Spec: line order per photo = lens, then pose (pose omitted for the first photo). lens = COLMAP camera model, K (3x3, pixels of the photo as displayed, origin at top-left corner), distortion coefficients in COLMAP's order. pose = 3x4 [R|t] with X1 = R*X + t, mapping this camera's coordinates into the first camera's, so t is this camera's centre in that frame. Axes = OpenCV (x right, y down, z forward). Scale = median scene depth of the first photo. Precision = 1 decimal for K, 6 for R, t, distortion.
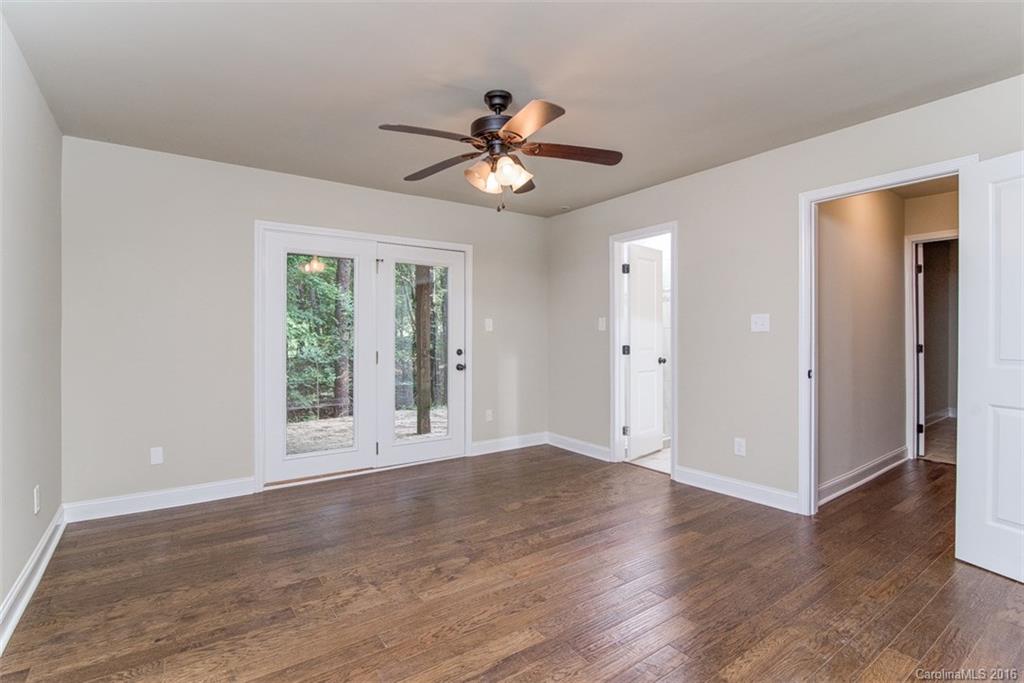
lens RADIAL K [[488.9, 0, 520.3], [0, 488.9, 336.4], [0, 0, 1]] dist [-0.011957, 0.004874]
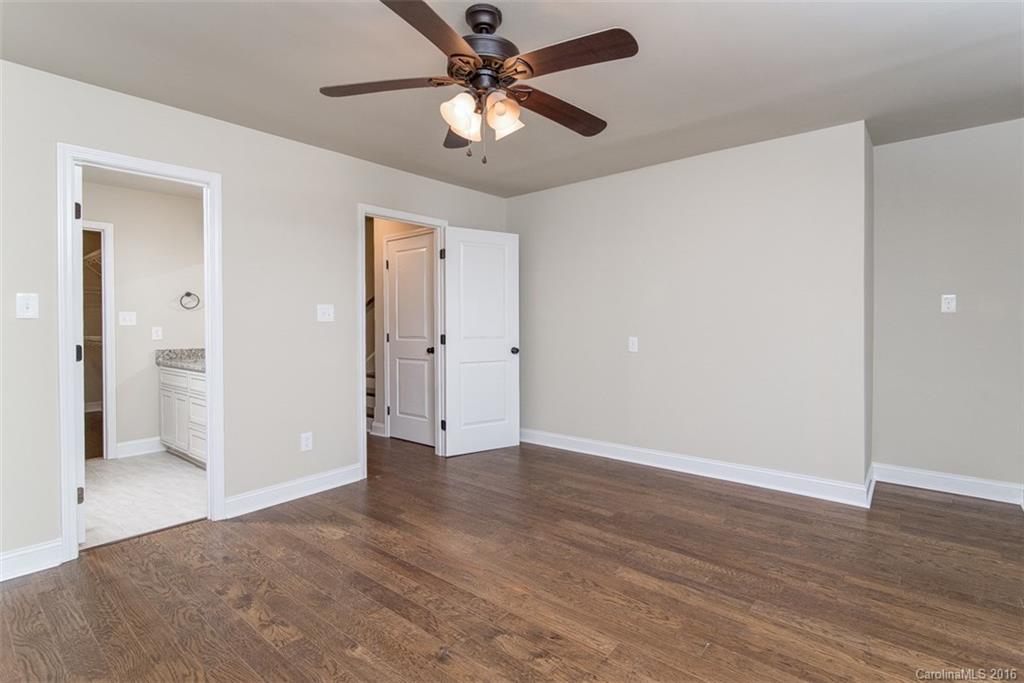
lens RADIAL K [[497.5, 0, 513.0], [0, 497.5, 325.8], [0, 0, 1]] dist [-0.001009, 0.000215]
pose [[-0.235243, 0.000990, 0.971936, -0.758727], [0.008620, 0.999962, 0.001068, 0.001105], [-0.971898, 0.008630, -0.235243, 1.062116]]
